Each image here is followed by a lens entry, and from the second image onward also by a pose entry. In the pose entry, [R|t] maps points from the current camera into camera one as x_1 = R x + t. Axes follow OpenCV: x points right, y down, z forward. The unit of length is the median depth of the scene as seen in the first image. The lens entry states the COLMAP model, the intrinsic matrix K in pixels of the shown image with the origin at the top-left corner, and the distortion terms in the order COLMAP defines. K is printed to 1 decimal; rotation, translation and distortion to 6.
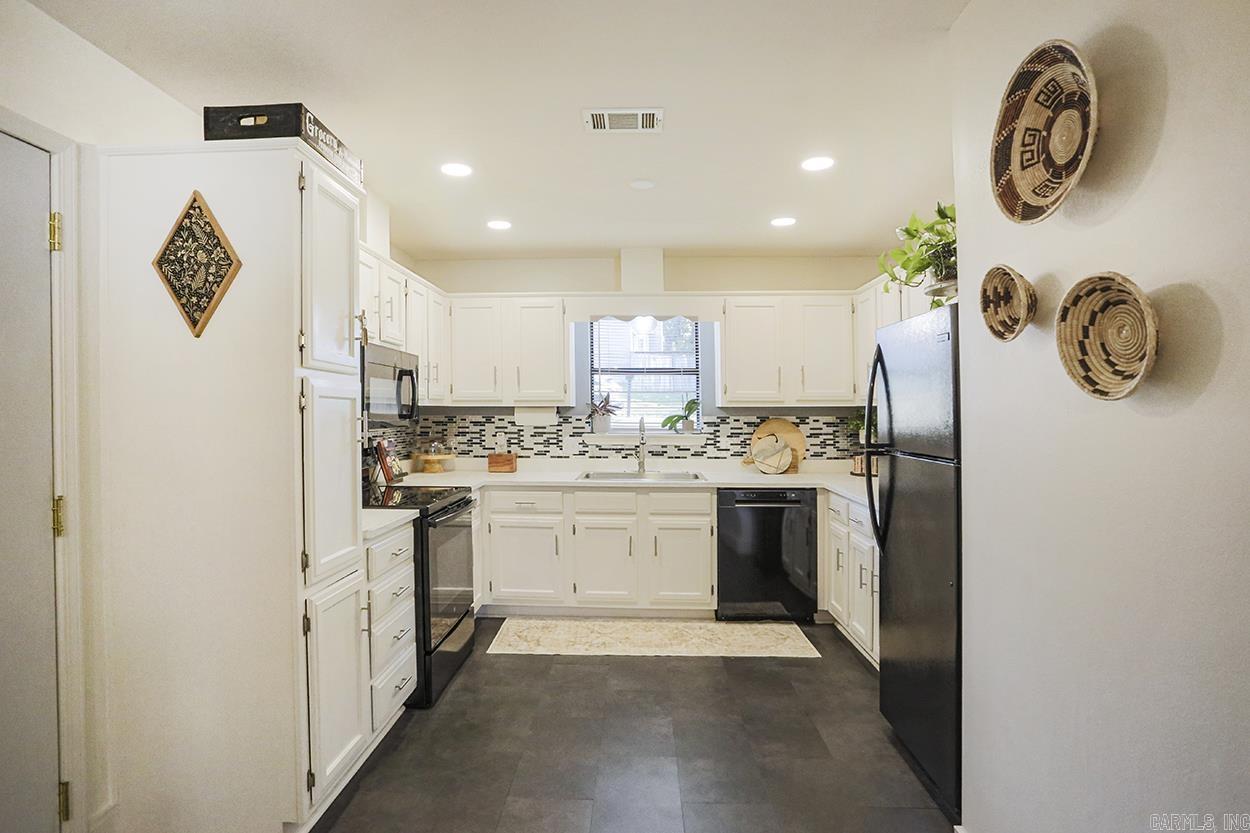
lens RADIAL K [[698.7, 0, 622.6], [0, 698.7, 436.6], [0, 0, 1]] dist [-0.085099, 0.000216]
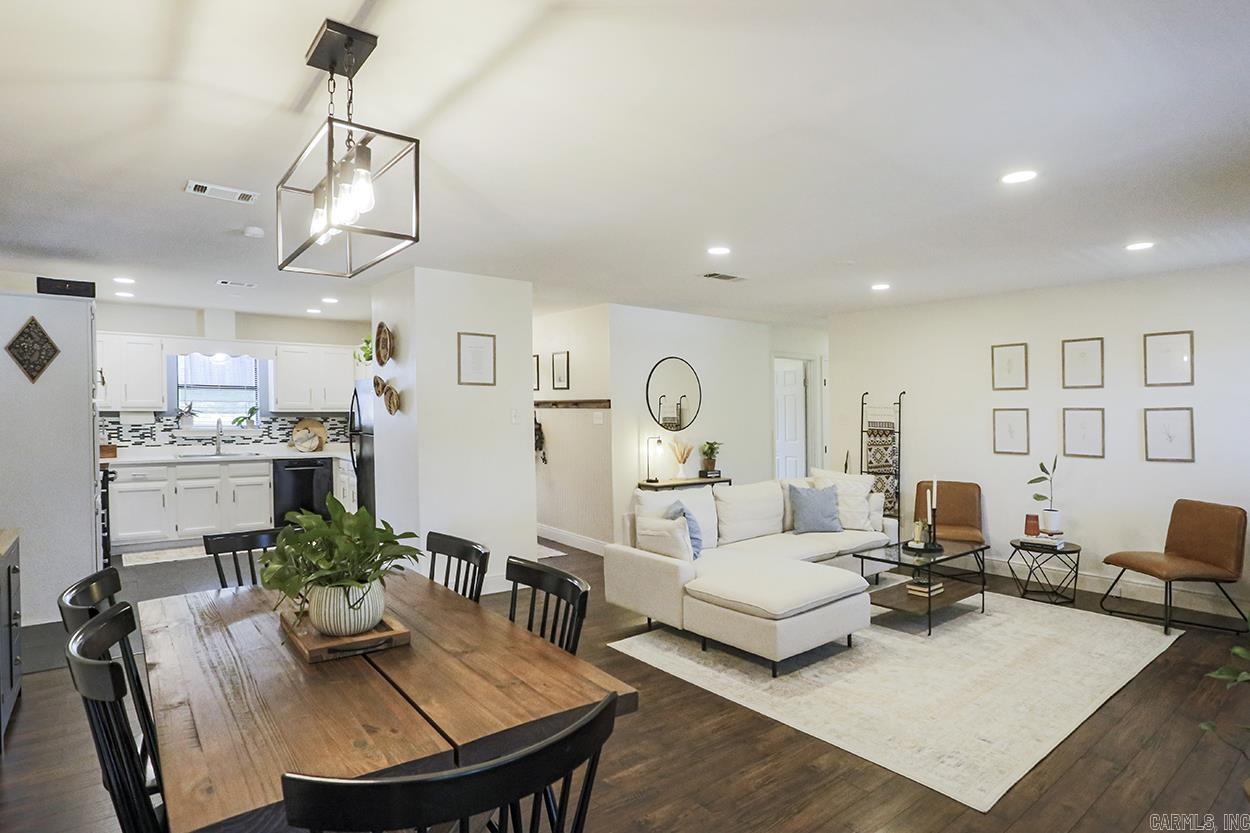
lens RADIAL K [[744.6, 0, 620.3], [0, 744.6, 412.8], [0, 0, 1]] dist [-0.076210, 0.043216]
pose [[0.814768, 0.000696, 0.579787, -0.185411], [0.016253, 0.999579, -0.024039, 0.013651], [-0.579559, 0.029009, 0.814413, -0.835477]]
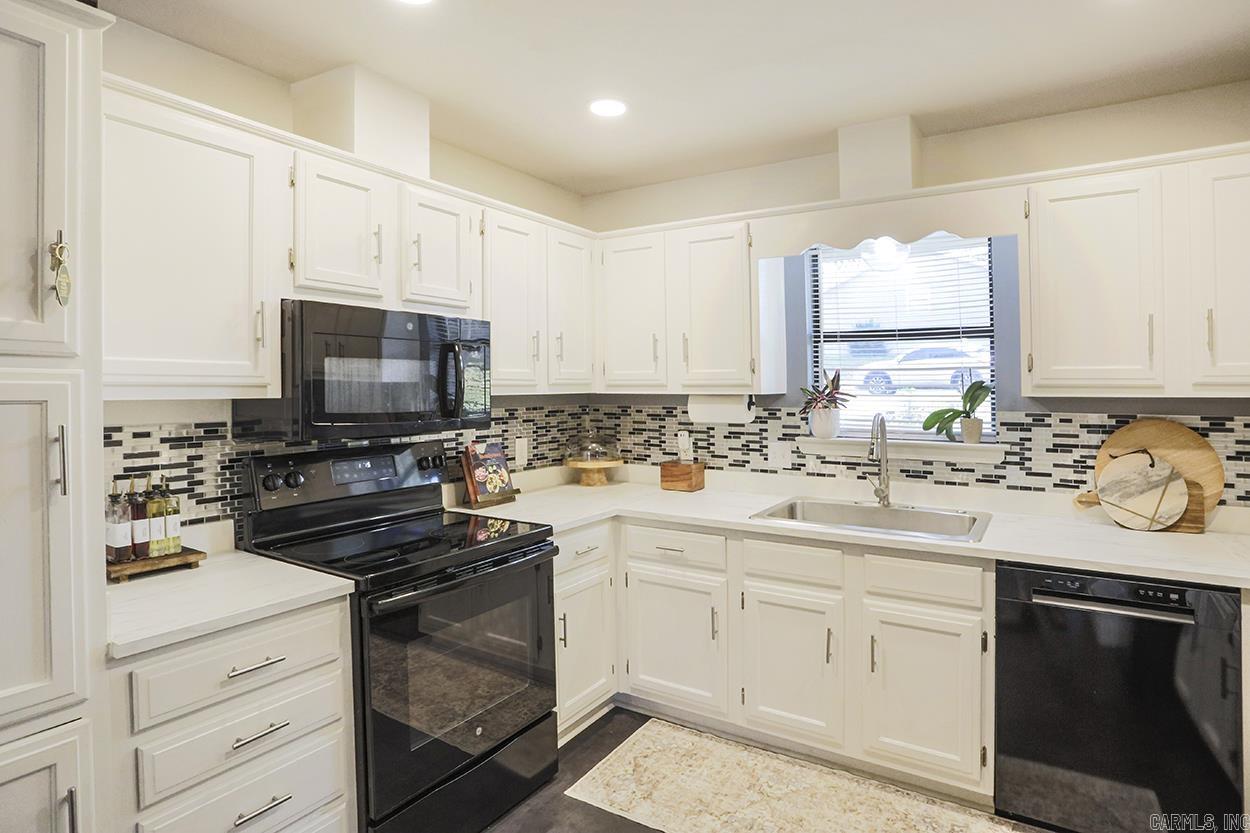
lens RADIAL K [[744.6, 0, 620.3], [0, 744.6, 412.8], [0, 0, 1]] dist [-0.076210, 0.043216]
pose [[0.883008, 0.010086, -0.469250, 0.123051], [-0.009964, 0.999947, 0.002744, -0.027231], [0.469252, 0.002252, 0.883061, 0.349507]]
